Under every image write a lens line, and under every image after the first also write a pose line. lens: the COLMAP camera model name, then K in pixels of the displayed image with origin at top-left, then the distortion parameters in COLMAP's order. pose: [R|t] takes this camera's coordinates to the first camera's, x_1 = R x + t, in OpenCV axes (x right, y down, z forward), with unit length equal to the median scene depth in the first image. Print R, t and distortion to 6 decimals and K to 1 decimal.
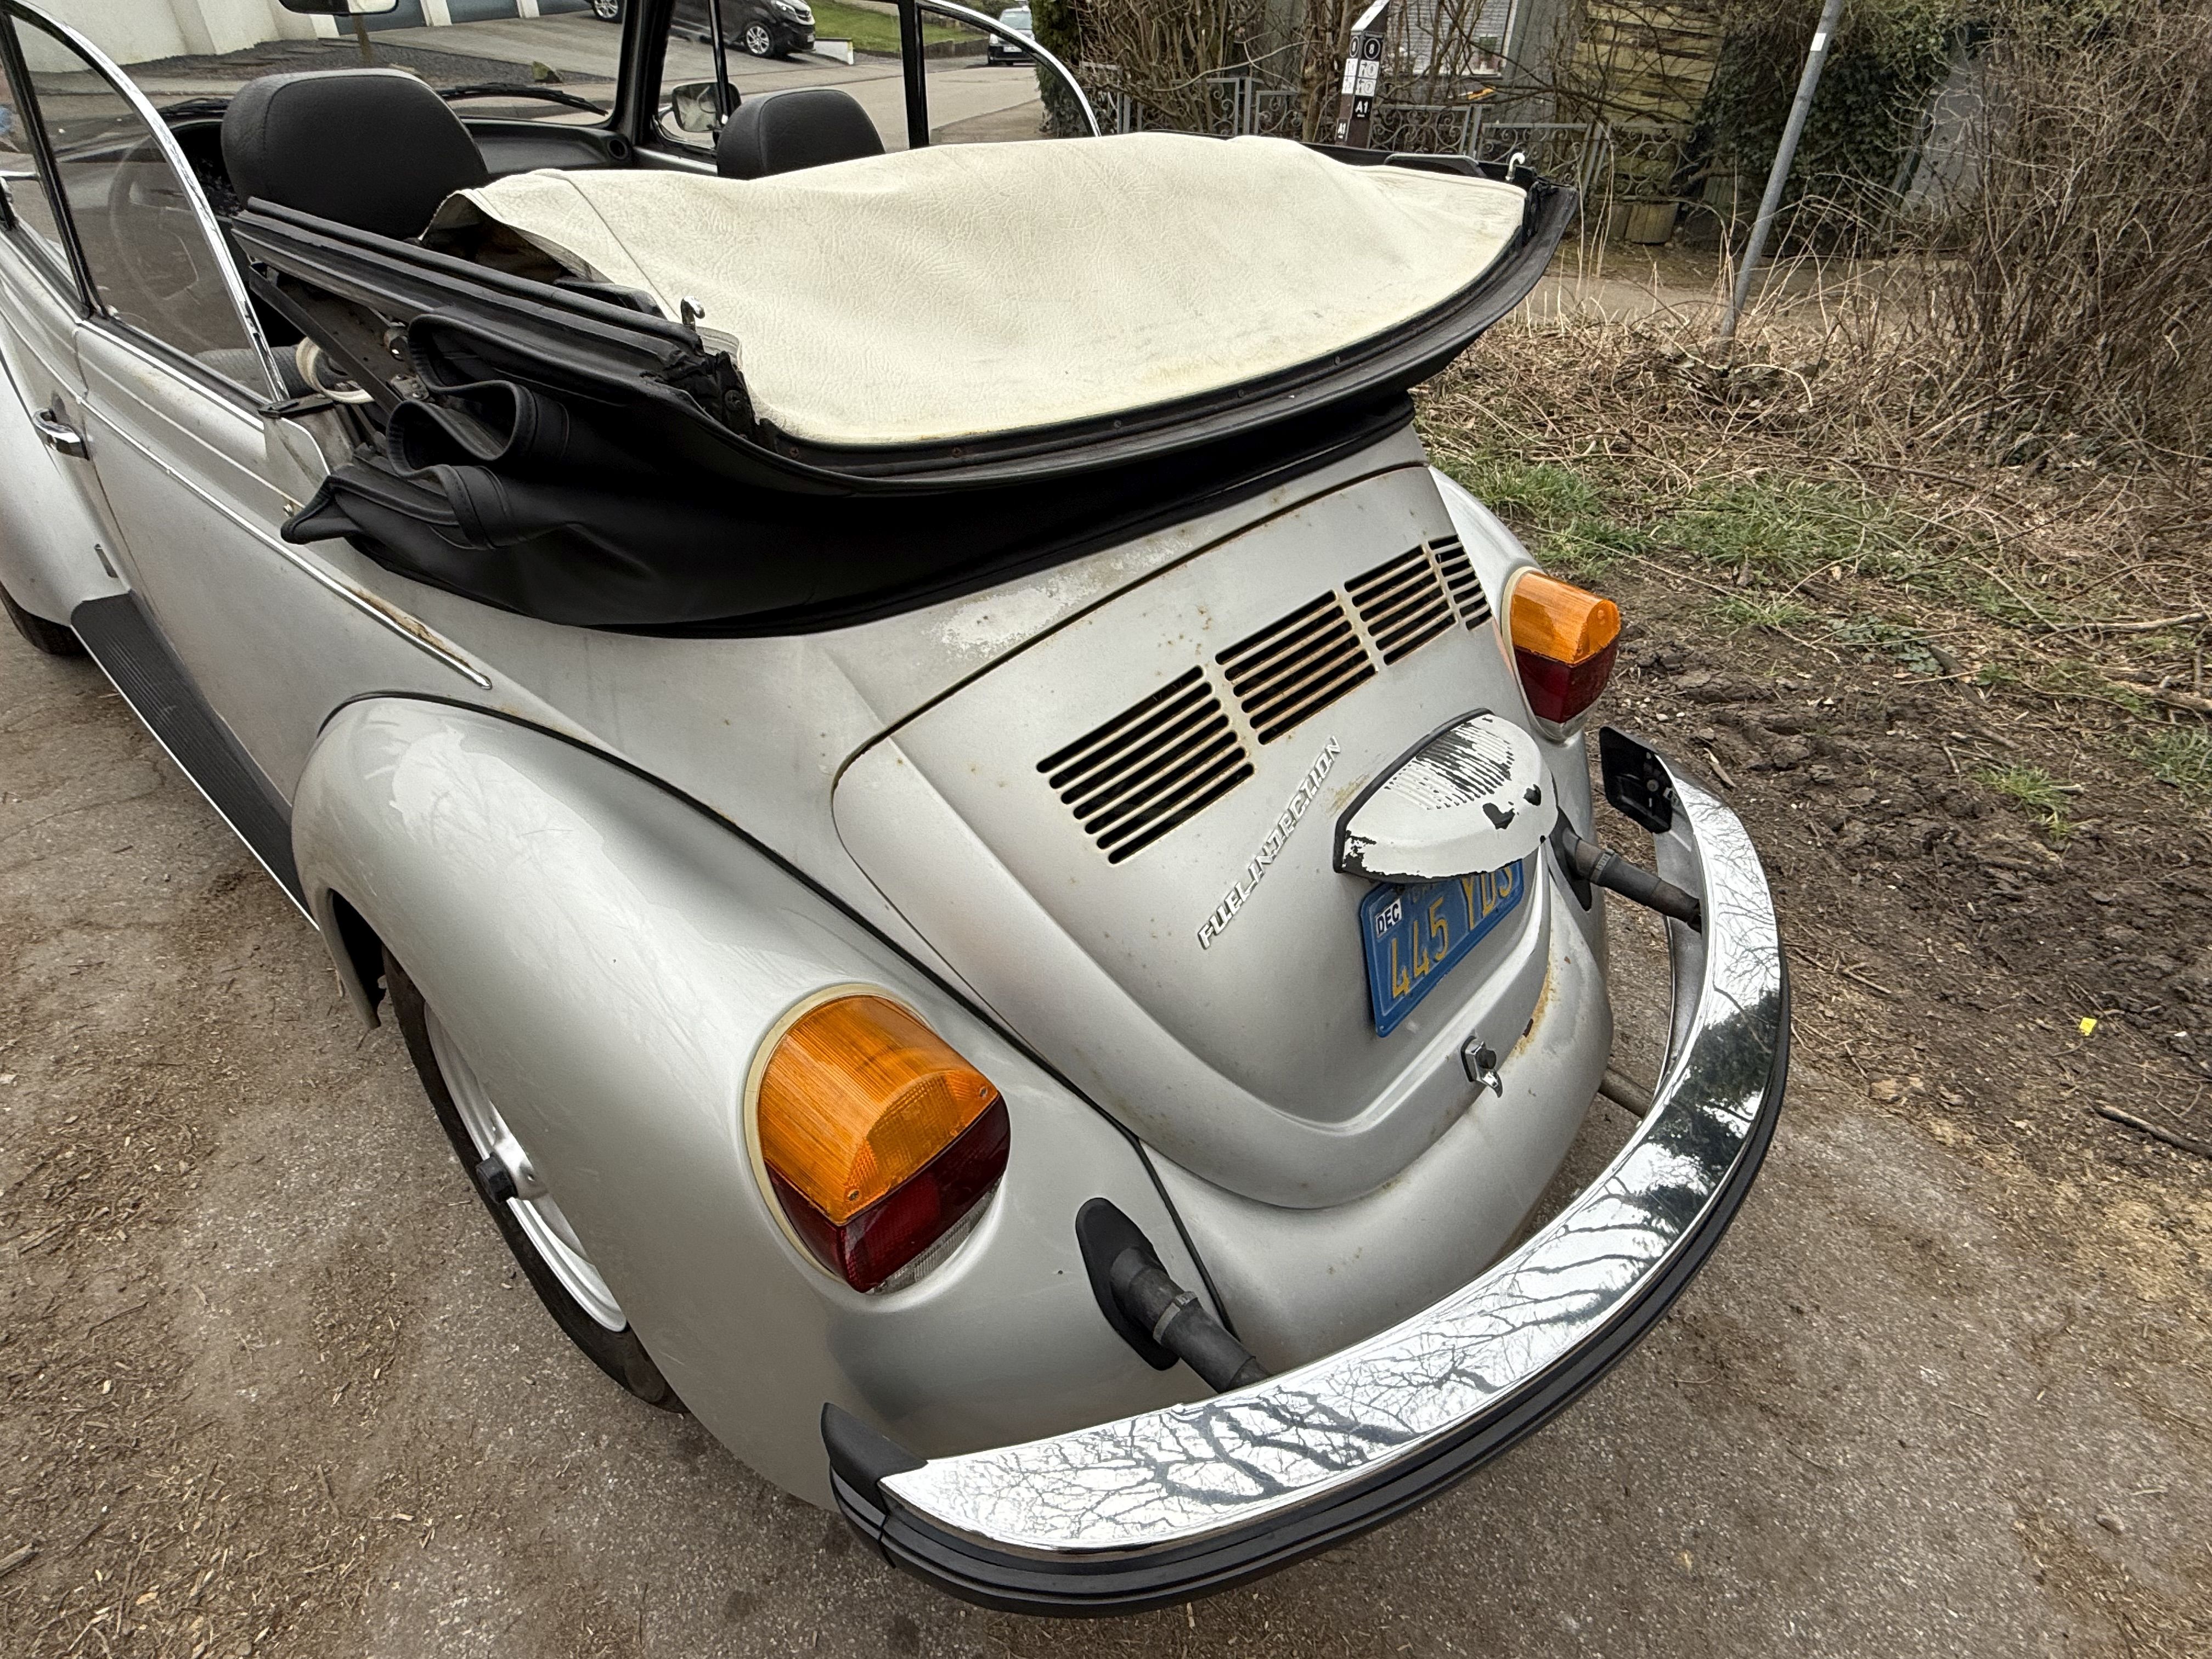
lens RADIAL K [[1149.3, 0, 1106.0], [0, 1149.3, 829.5], [0, 0, 1]] dist [0.002934, 0.000969]
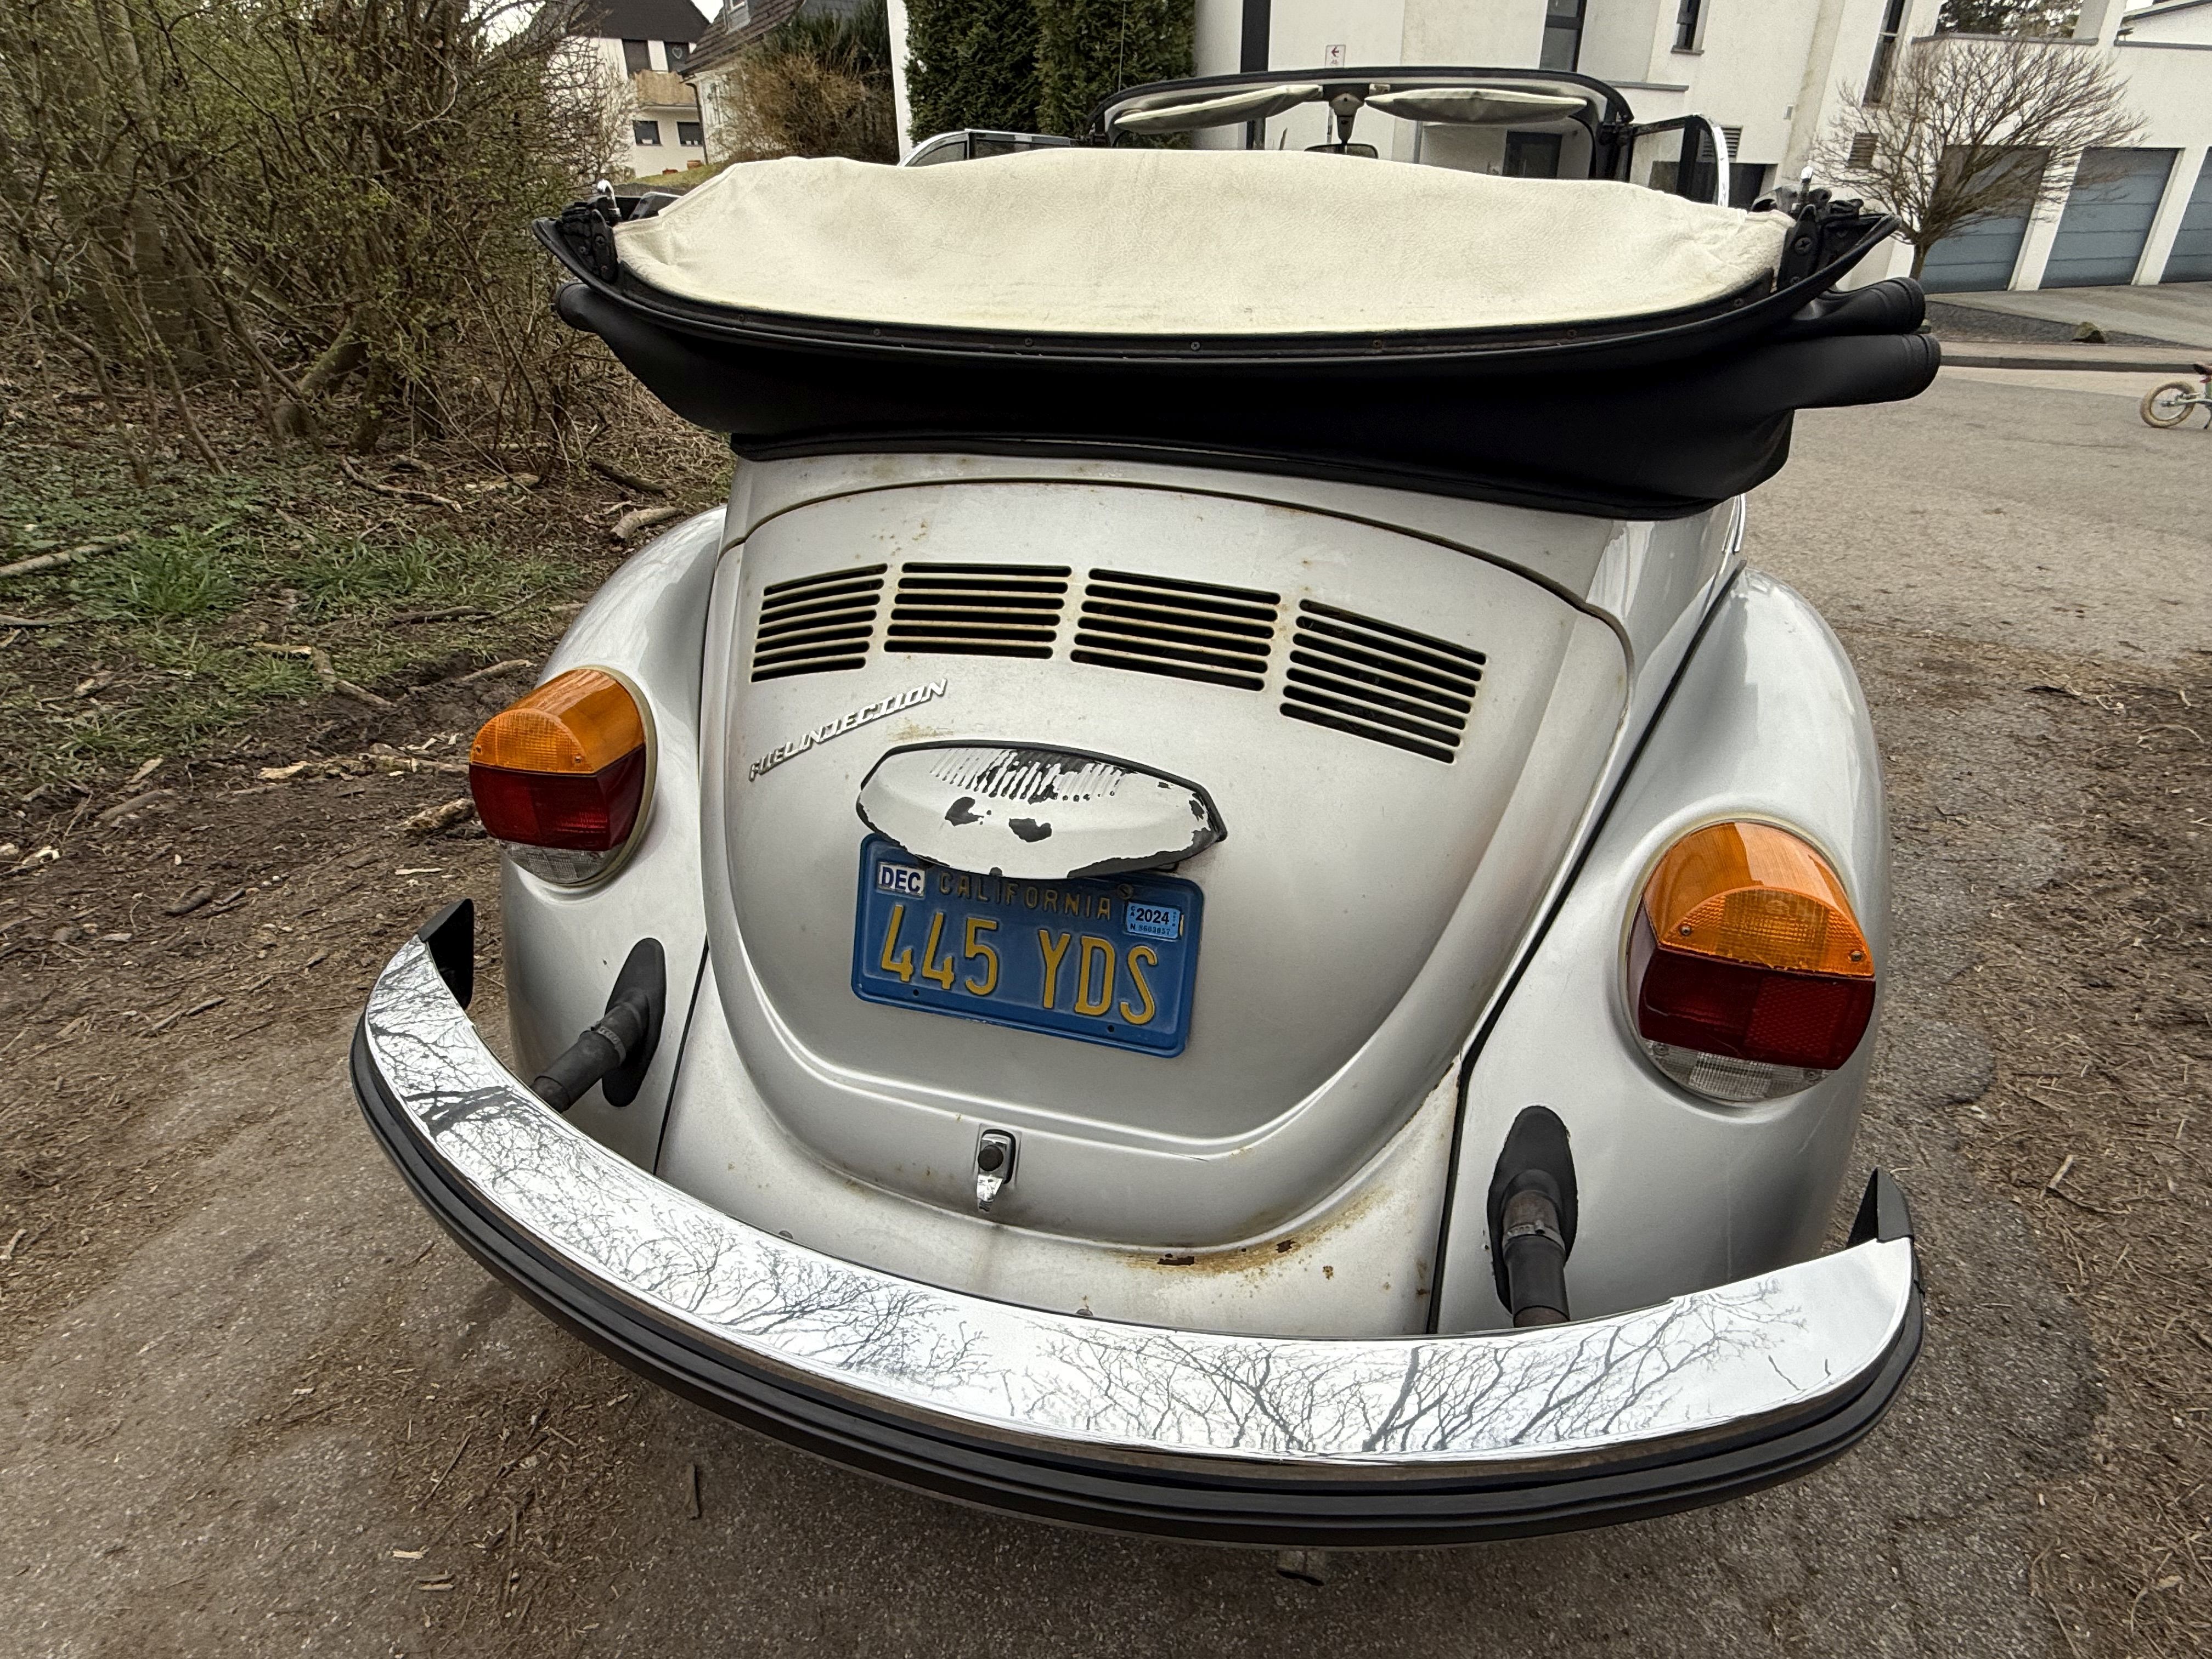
lens RADIAL K [[1149.3, 0, 1106.0], [0, 1149.3, 829.5], [0, 0, 1]] dist [0.002934, 0.000969]
pose [[0.457783, 0.395873, -0.796065, 1.099090], [-0.527764, 0.841569, 0.115007, -0.159476], [0.715472, 0.367487, 0.594183, 0.570039]]
